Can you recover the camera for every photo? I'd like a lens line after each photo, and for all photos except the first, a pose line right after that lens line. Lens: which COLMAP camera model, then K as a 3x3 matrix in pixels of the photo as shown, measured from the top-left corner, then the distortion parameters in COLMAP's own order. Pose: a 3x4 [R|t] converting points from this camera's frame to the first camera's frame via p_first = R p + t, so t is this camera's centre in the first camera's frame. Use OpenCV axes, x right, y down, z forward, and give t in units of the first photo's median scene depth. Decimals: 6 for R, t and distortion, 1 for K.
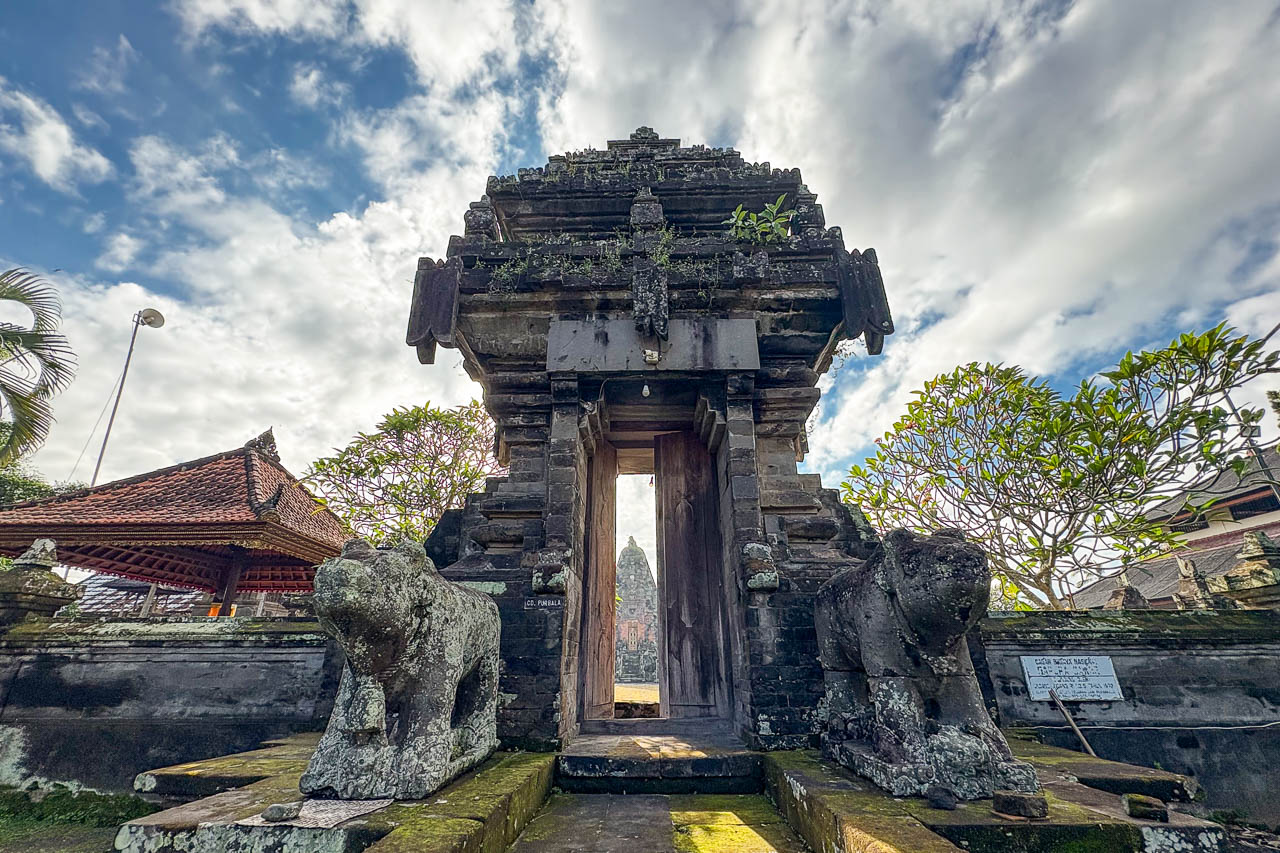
lens RADIAL K [[539.7, 0, 639.6], [0, 539.7, 442.9], [0, 0, 1]] dist [0.001524, 0.000304]
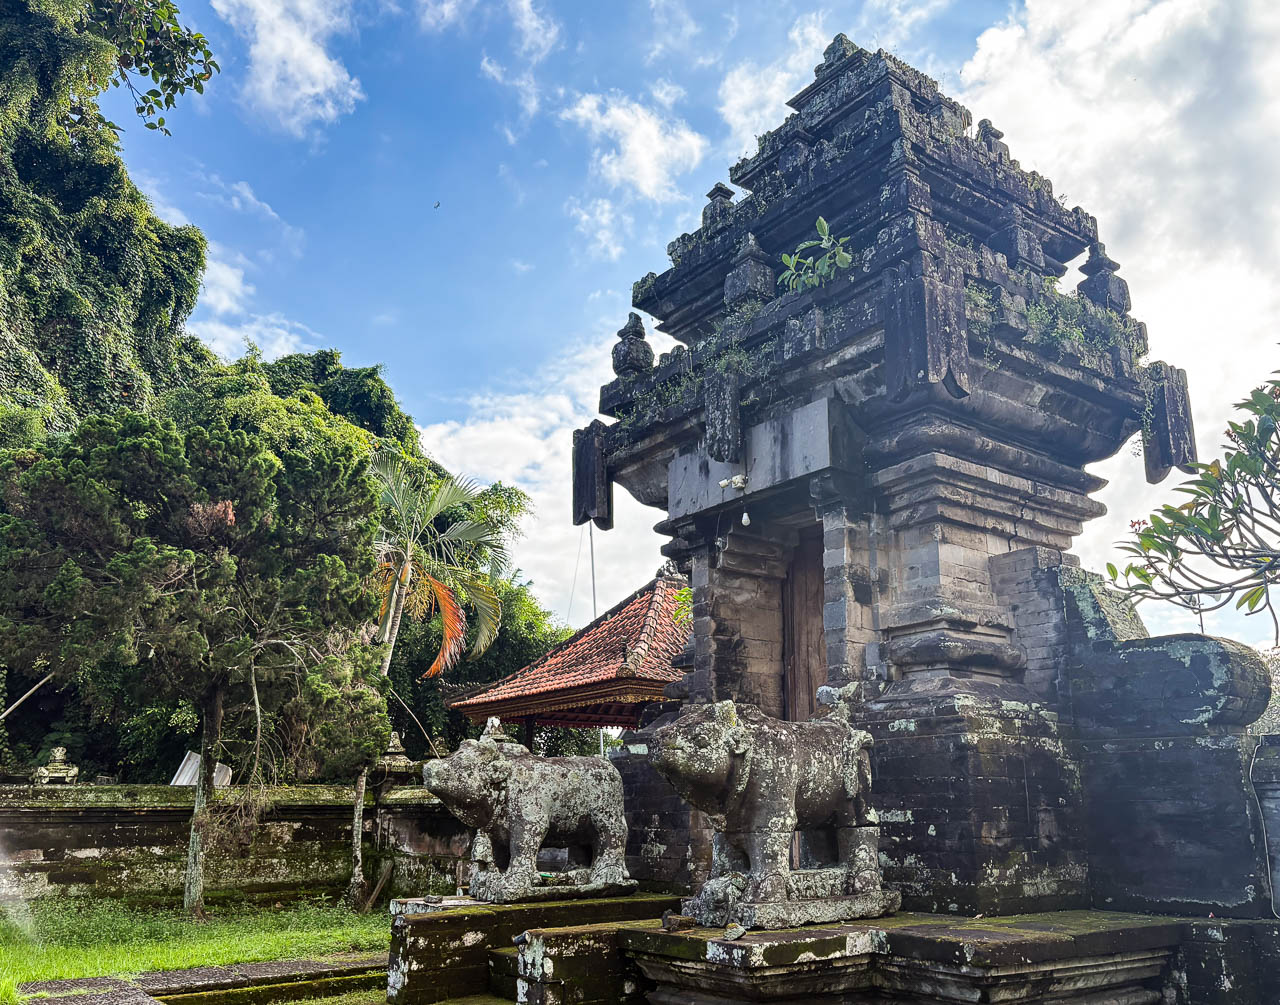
lens RADIAL K [[1038.6, 0, 640.0], [0, 1038.6, 502.5], [0, 0, 1]] dist [0.043030, -0.000174]
pose [[0.617325, -0.227711, -0.753032, 1.188353], [0.304075, 0.951867, -0.038561, -0.109318], [0.725568, -0.205174, 0.656853, -0.238002]]
